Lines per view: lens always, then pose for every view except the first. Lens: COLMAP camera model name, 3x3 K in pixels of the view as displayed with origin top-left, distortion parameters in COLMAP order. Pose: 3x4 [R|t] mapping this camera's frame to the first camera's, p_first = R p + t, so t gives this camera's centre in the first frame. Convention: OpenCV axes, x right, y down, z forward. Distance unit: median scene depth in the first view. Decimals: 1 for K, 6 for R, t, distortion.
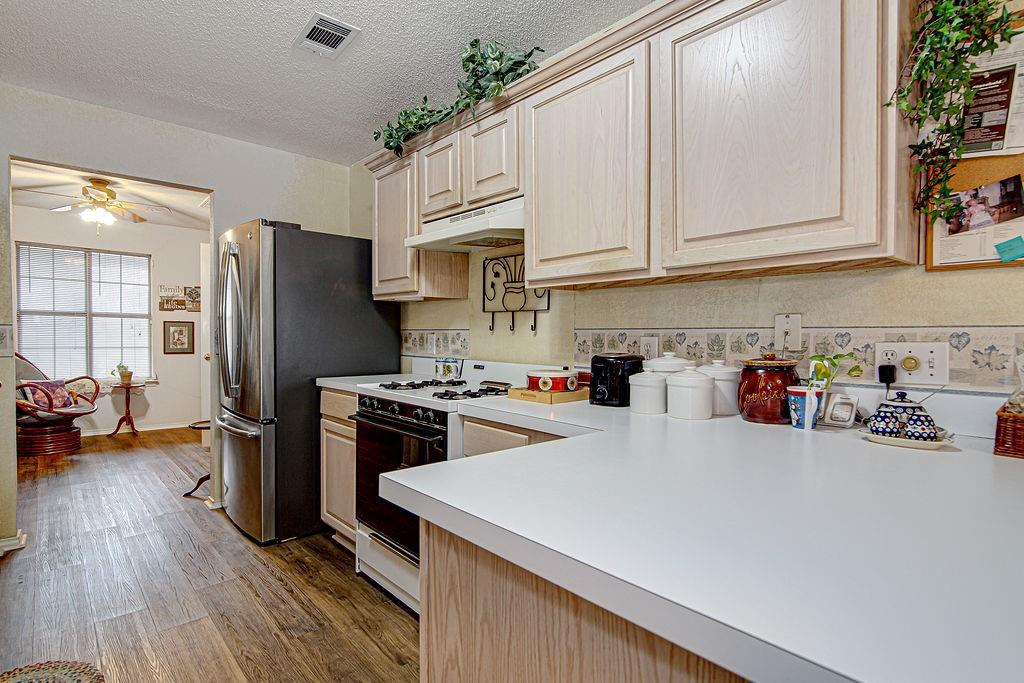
lens RADIAL K [[512.9, 0, 504.6], [0, 512.9, 342.6], [0, 0, 1]] dist [0.003228, 0.001449]
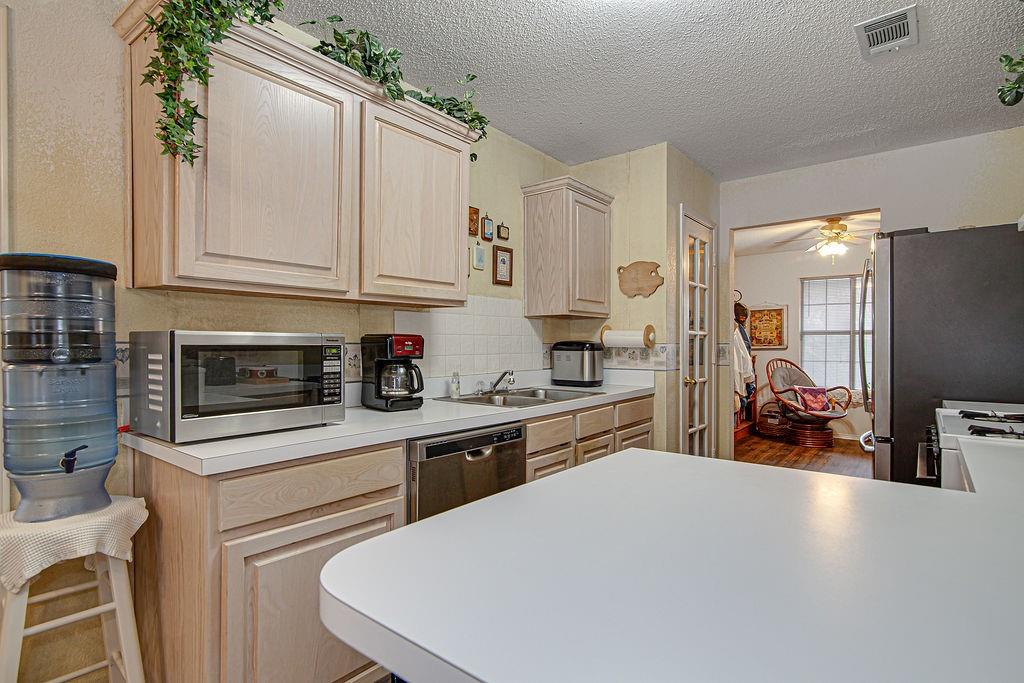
lens RADIAL K [[512.9, 0, 511.7], [0, 512.9, 342.6], [0, 0, 1]] dist [0.003228, 0.001449]
pose [[0.164238, -0.016718, -0.986279, 0.217837], [-0.013616, 0.999723, -0.019214, -0.000762], [0.986327, 0.016585, 0.163965, 0.082795]]
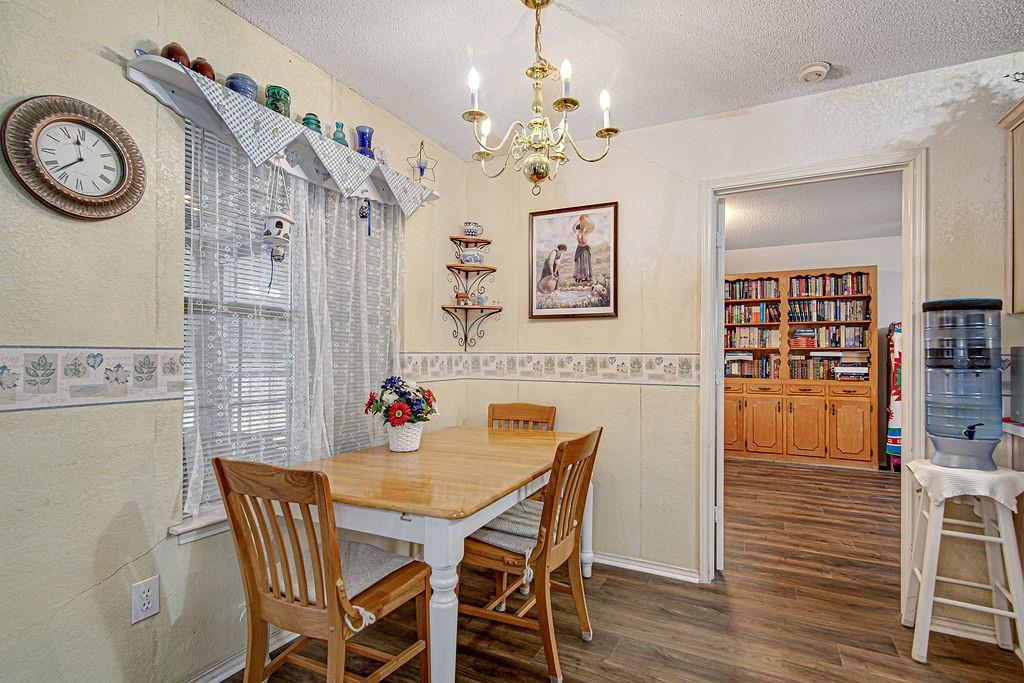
lens RADIAL K [[512.9, 0, 488.2], [0, 512.9, 357.5], [0, 0, 1]] dist [0.003228, 0.001449]
pose [[-0.934480, -0.025903, -0.355071, 0.330309], [-0.031296, 0.999465, 0.009452, 0.003829], [0.354636, 0.019945, -0.934792, 0.118396]]
